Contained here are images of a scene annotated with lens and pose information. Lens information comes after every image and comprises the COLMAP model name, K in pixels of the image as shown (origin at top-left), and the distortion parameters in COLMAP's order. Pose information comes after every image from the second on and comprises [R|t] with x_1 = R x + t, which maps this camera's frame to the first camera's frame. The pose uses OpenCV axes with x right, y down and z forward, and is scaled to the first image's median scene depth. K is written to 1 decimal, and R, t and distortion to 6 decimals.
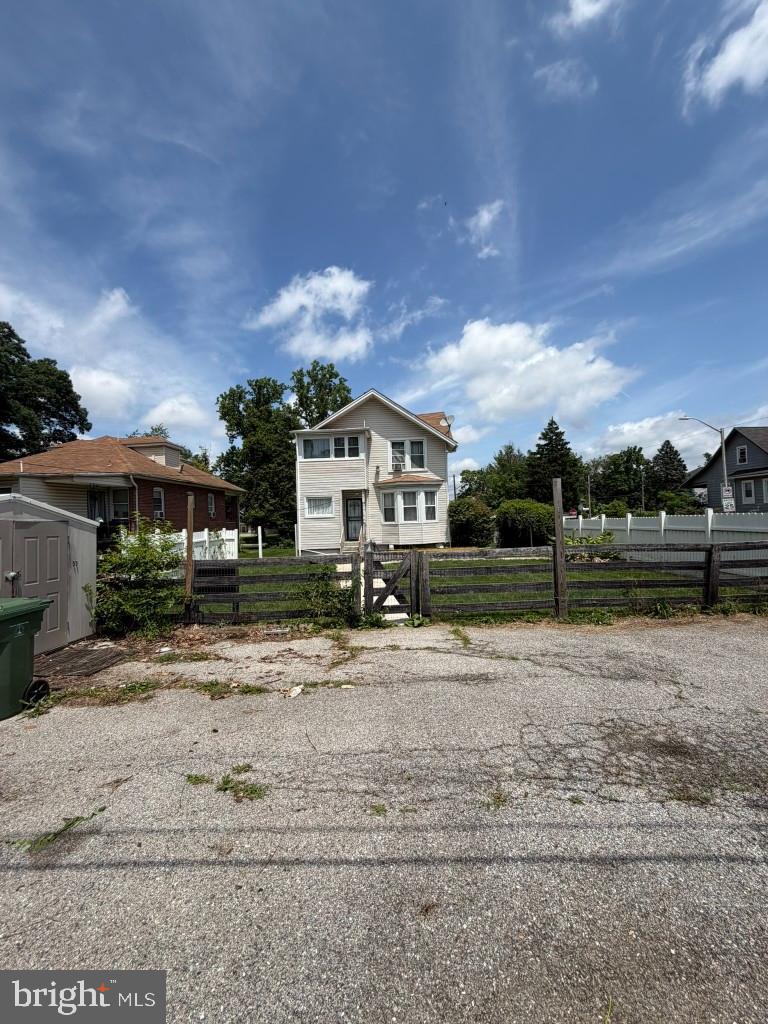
lens RADIAL K [[419.2, 0, 400.6], [0, 419.2, 498.9], [0, 0, 1]] dist [-0.009113, -0.000042]
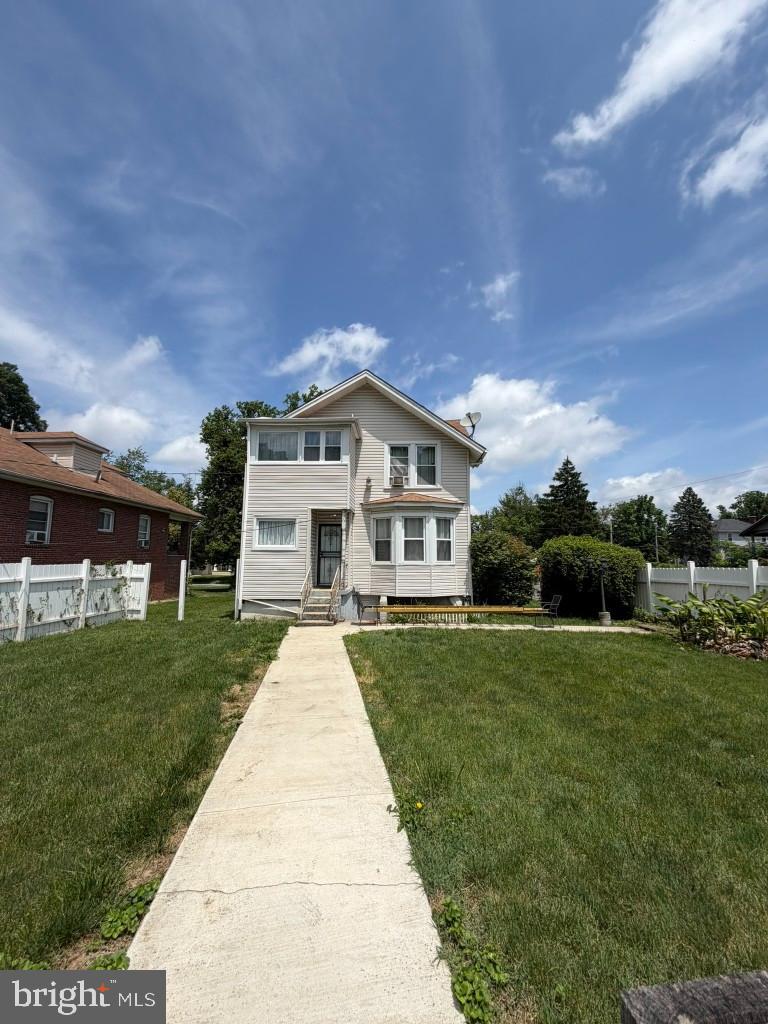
lens RADIAL K [[419.2, 0, 400.6], [0, 419.2, 498.9], [0, 0, 1]] dist [-0.009113, -0.000042]
pose [[0.999278, 0.037987, -0.000540, -0.000896], [-0.037834, 0.993751, -0.105013, 0.024574], [-0.003453, 0.104958, 0.994471, 0.318334]]
